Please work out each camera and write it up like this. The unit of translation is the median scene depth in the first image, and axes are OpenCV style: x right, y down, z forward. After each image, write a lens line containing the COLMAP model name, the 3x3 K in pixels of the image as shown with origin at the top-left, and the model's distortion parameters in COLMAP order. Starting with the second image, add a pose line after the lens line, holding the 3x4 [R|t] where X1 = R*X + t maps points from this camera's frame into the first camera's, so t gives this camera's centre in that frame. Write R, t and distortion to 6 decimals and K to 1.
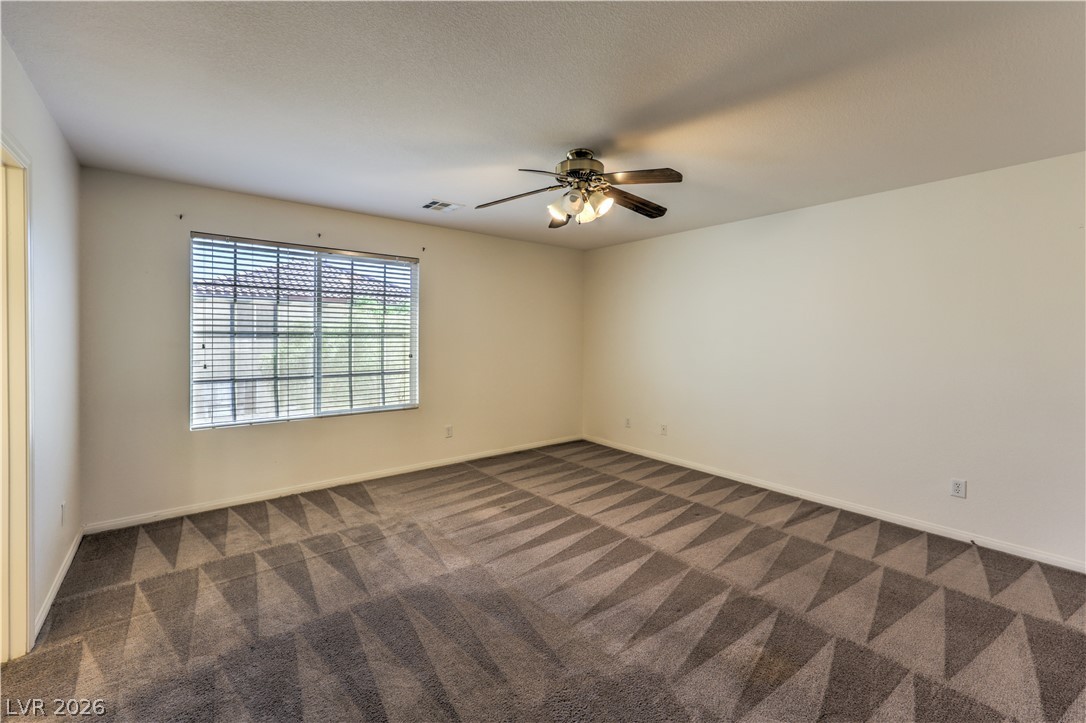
lens RADIAL K [[447.1, 0, 530.2], [0, 447.1, 342.3], [0, 0, 1]] dist [-0.000701, 0.001061]
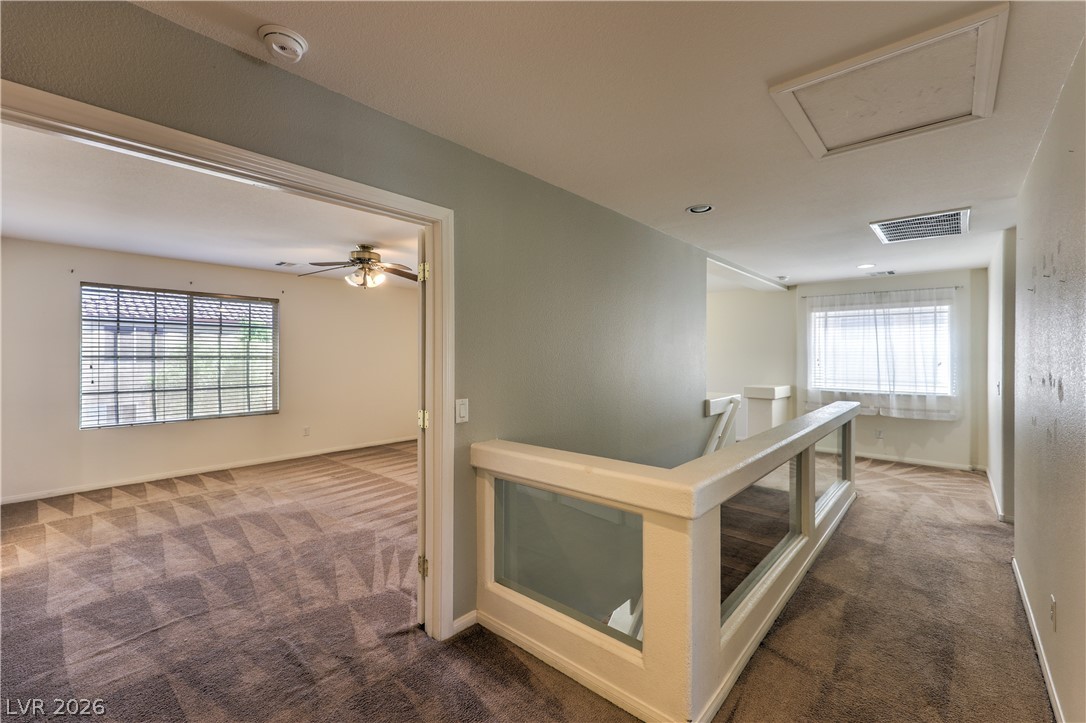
lens RADIAL K [[447.1, 0, 543.3], [0, 447.1, 356.2], [0, 0, 1]] dist [-0.000701, 0.001061]
pose [[0.982023, -0.005353, 0.188687, 0.339123], [0.007824, 0.999893, -0.012357, 0.003793], [-0.188601, 0.013612, 0.981959, -0.558272]]
